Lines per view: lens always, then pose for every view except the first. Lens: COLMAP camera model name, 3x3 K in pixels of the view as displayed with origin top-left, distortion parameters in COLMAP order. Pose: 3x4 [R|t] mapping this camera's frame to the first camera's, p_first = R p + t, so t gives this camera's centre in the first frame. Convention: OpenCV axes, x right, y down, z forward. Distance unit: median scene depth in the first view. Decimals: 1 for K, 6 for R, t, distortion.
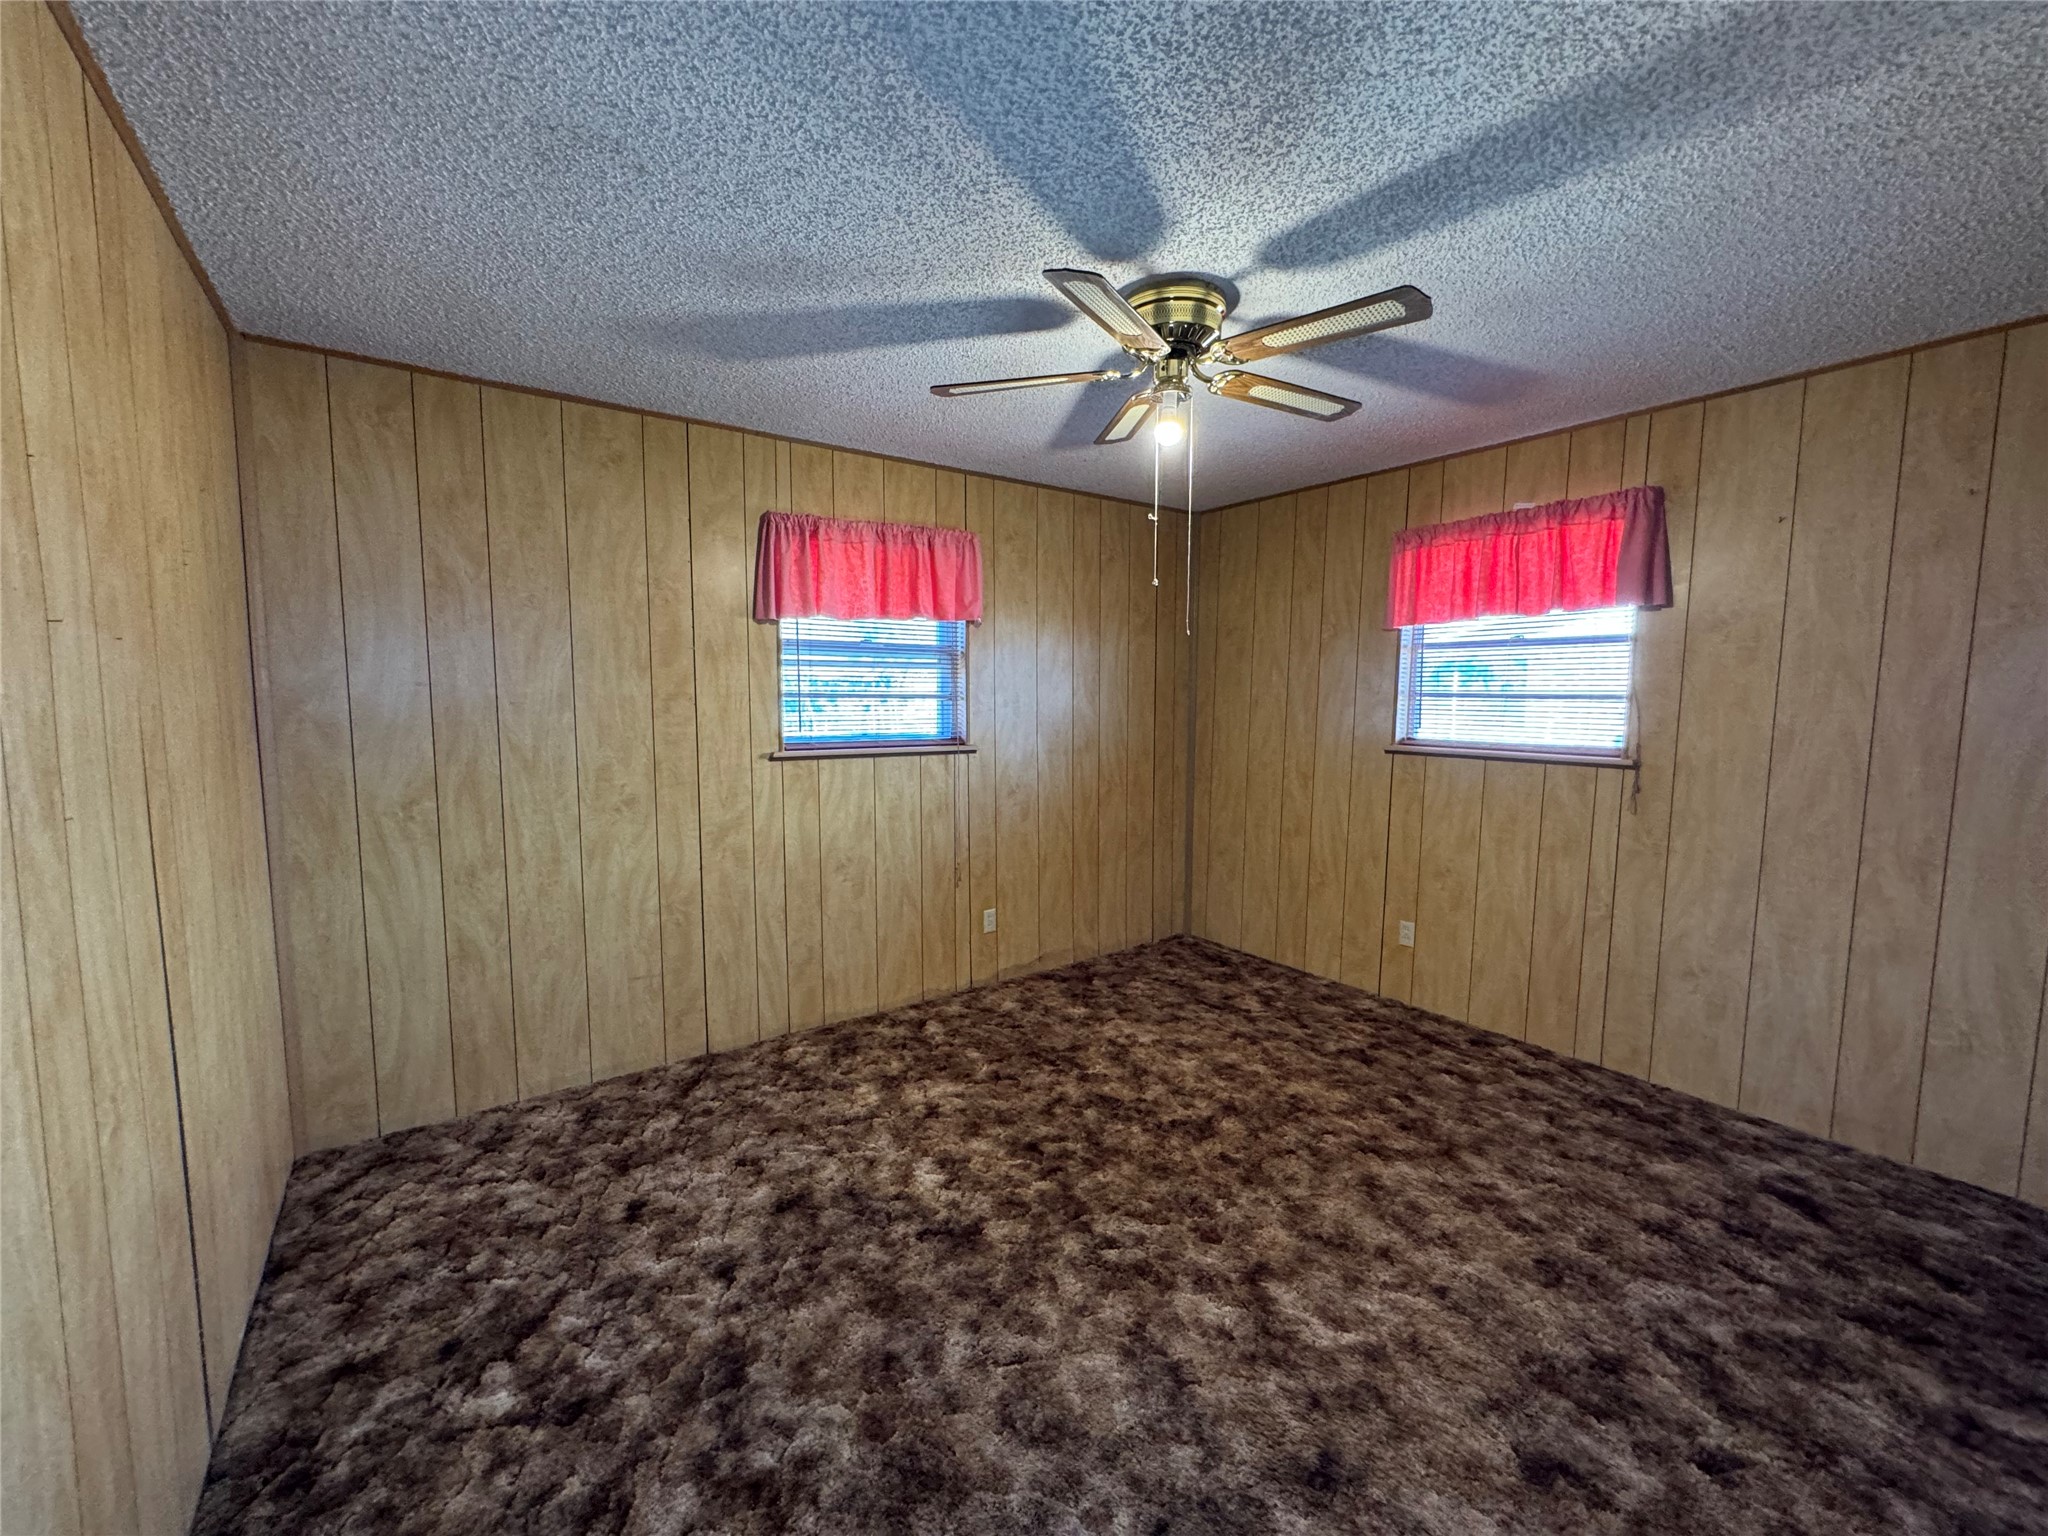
lens RADIAL K [[816.4, 0, 1035.1], [0, 816.4, 779.5], [0, 0, 1]] dist [-0.000612, 0.000070]
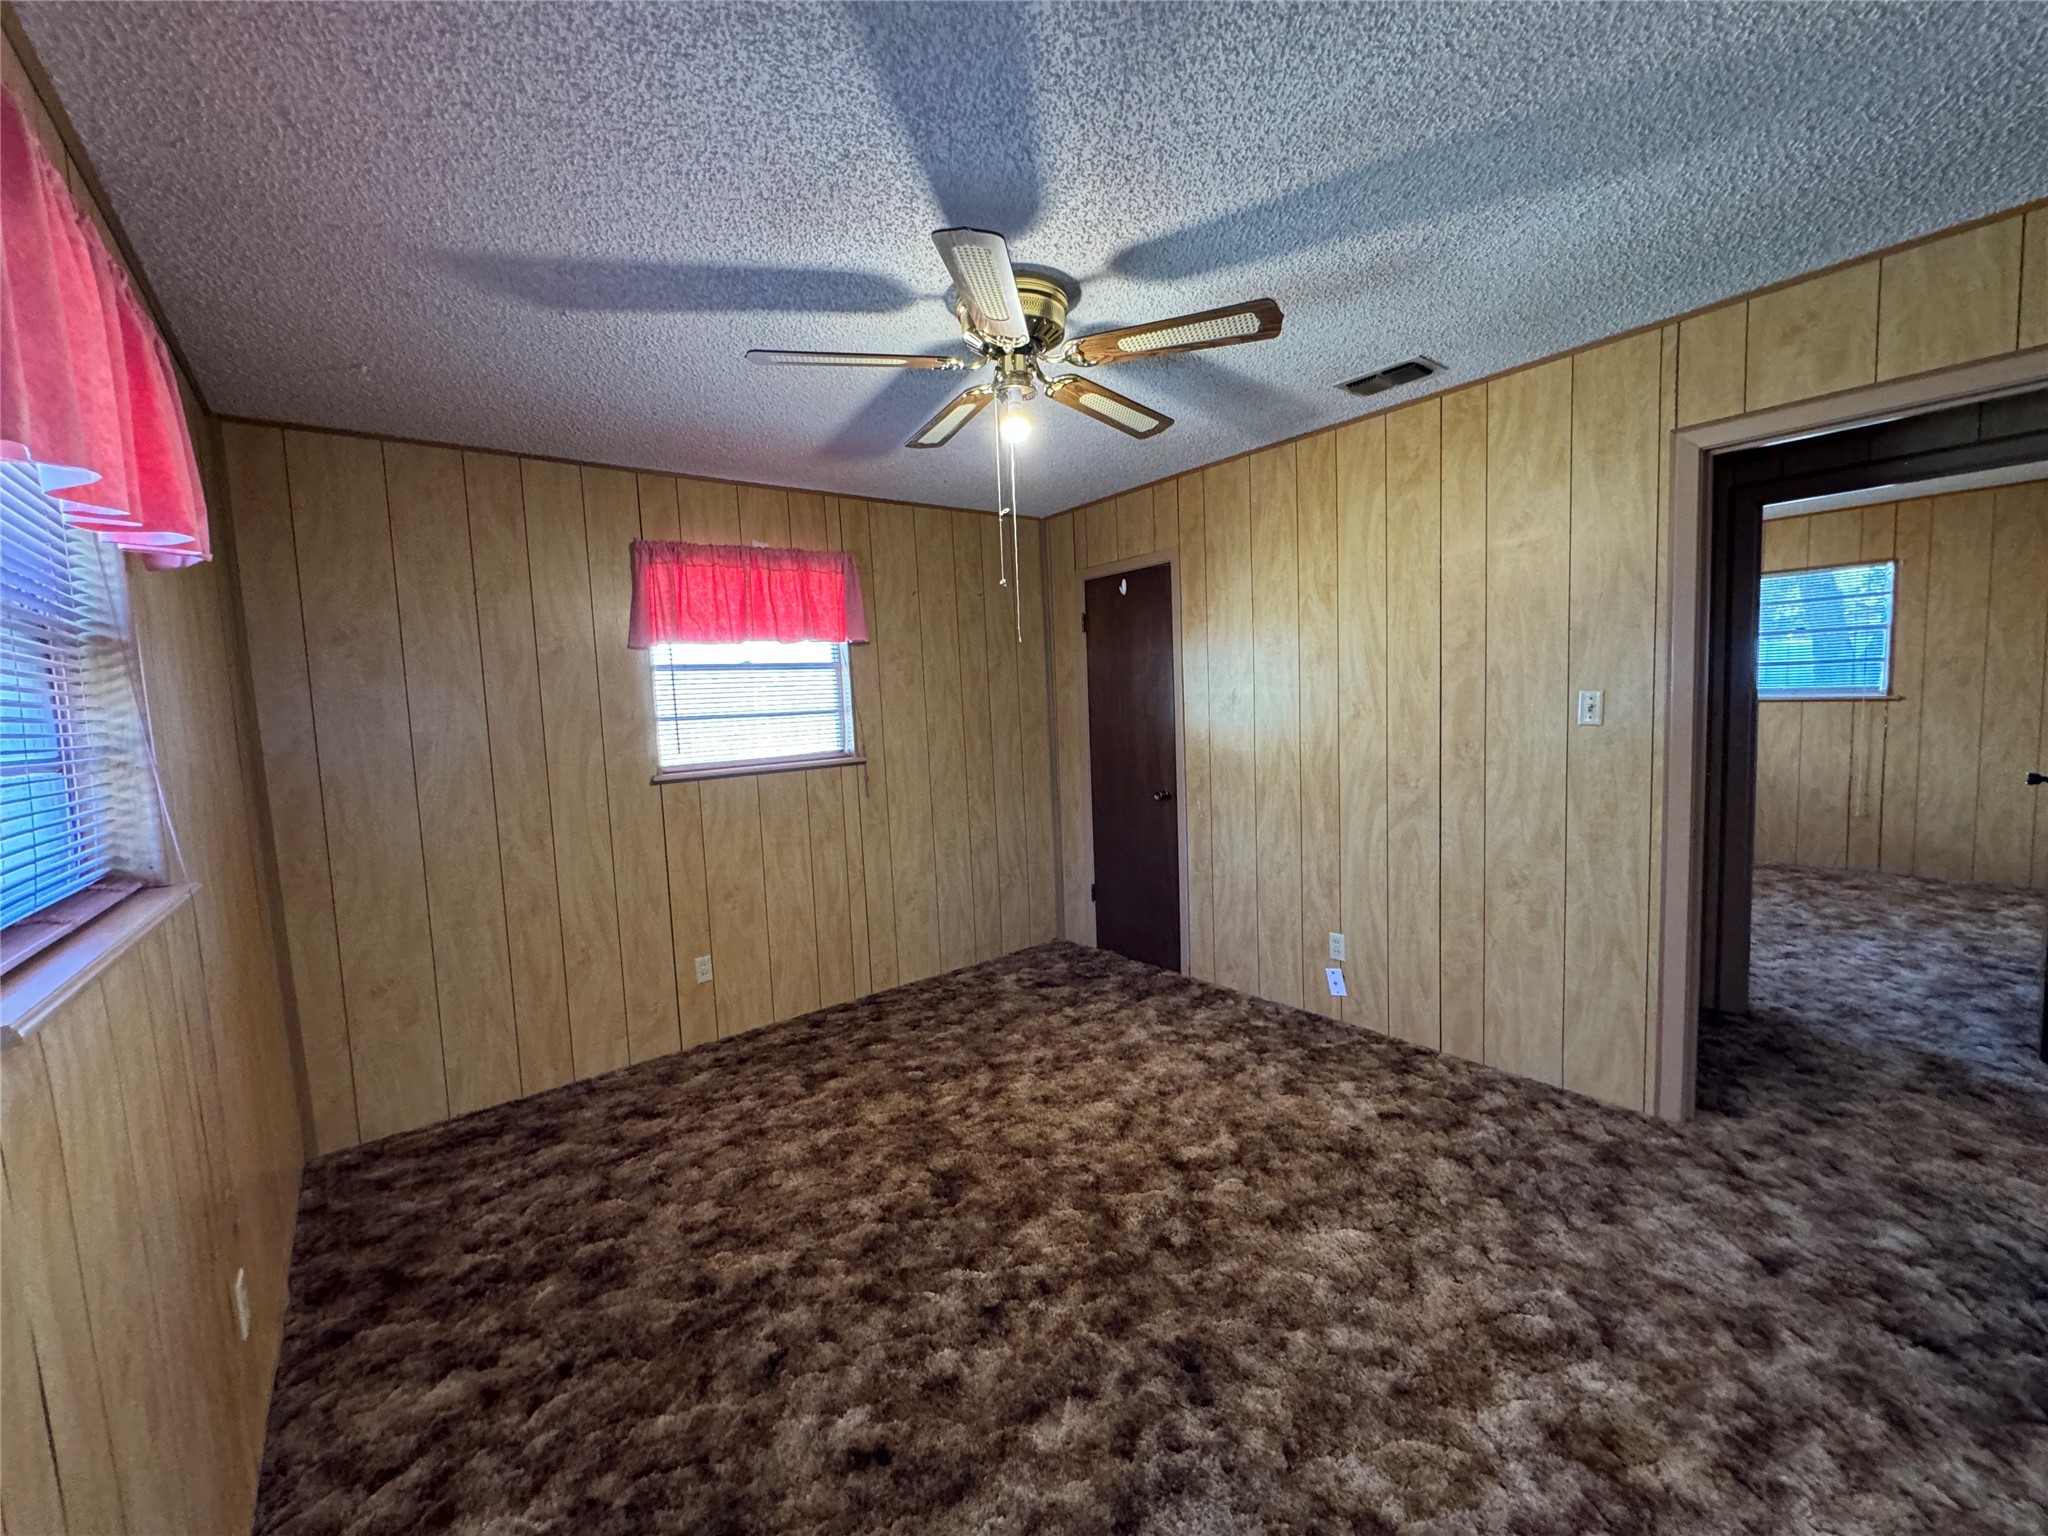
lens RADIAL K [[816.4, 0, 1017.7], [0, 816.4, 772.3], [0, 0, 1]] dist [-0.000612, 0.000070]
pose [[-0.038756, -0.090013, 0.995186, -0.594841], [0.156461, 0.983104, 0.095013, -0.084886], [-0.986924, 0.159390, -0.024018, 0.777158]]
